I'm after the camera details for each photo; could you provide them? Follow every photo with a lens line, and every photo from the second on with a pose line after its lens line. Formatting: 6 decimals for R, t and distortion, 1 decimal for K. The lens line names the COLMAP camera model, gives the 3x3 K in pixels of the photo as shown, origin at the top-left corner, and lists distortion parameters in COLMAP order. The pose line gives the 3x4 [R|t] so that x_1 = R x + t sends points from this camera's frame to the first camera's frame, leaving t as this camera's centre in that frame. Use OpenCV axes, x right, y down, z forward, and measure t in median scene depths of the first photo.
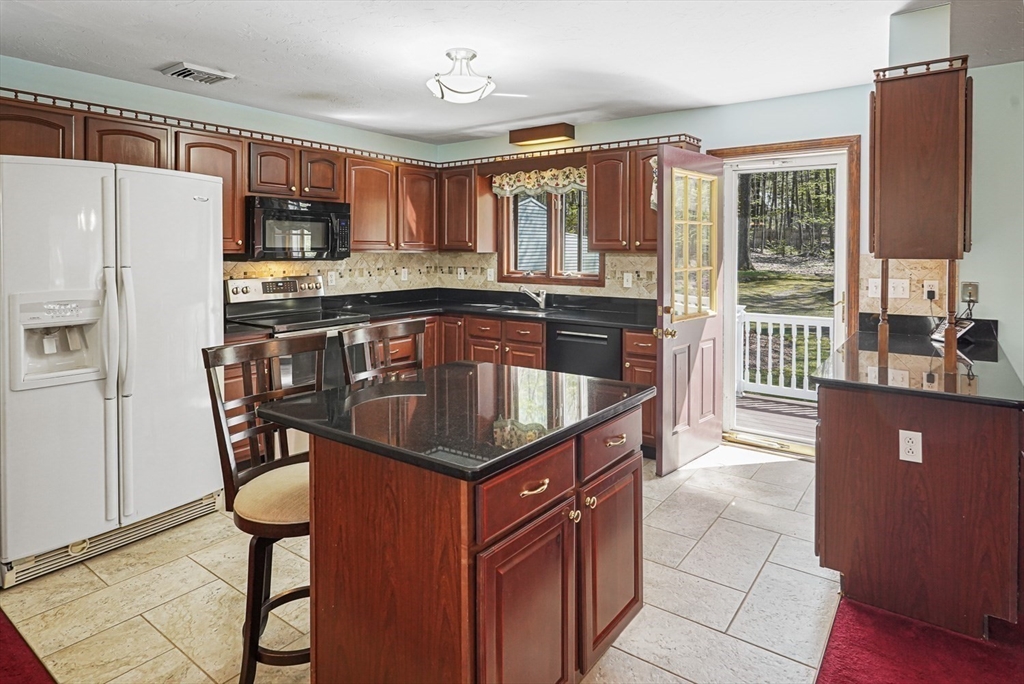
lens RADIAL K [[568.1, 0, 510.7], [0, 568.1, 262.9], [0, 0, 1]] dist [0.005947, 0.000293]
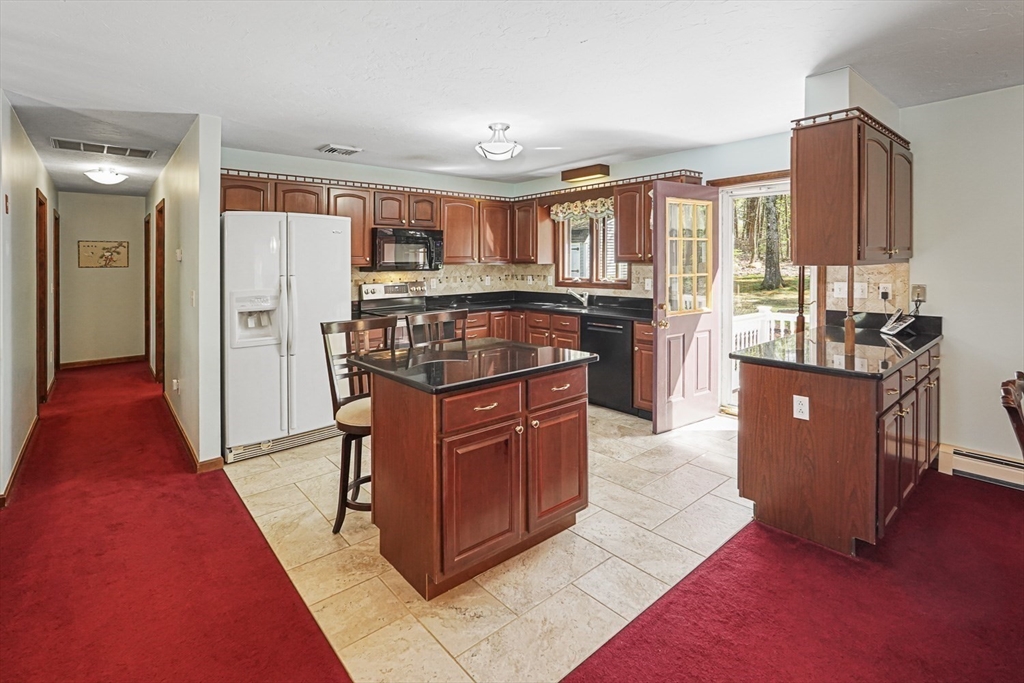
lens RADIAL K [[475.5, 0, 508.9], [0, 475.5, 263.5], [0, 0, 1]] dist [-0.000976, 0.000334]
pose [[0.974224, -0.011074, -0.225310, 0.176707], [0.006718, 0.999776, -0.020091, 0.003422], [0.225482, 0.018059, 0.974080, -0.139980]]
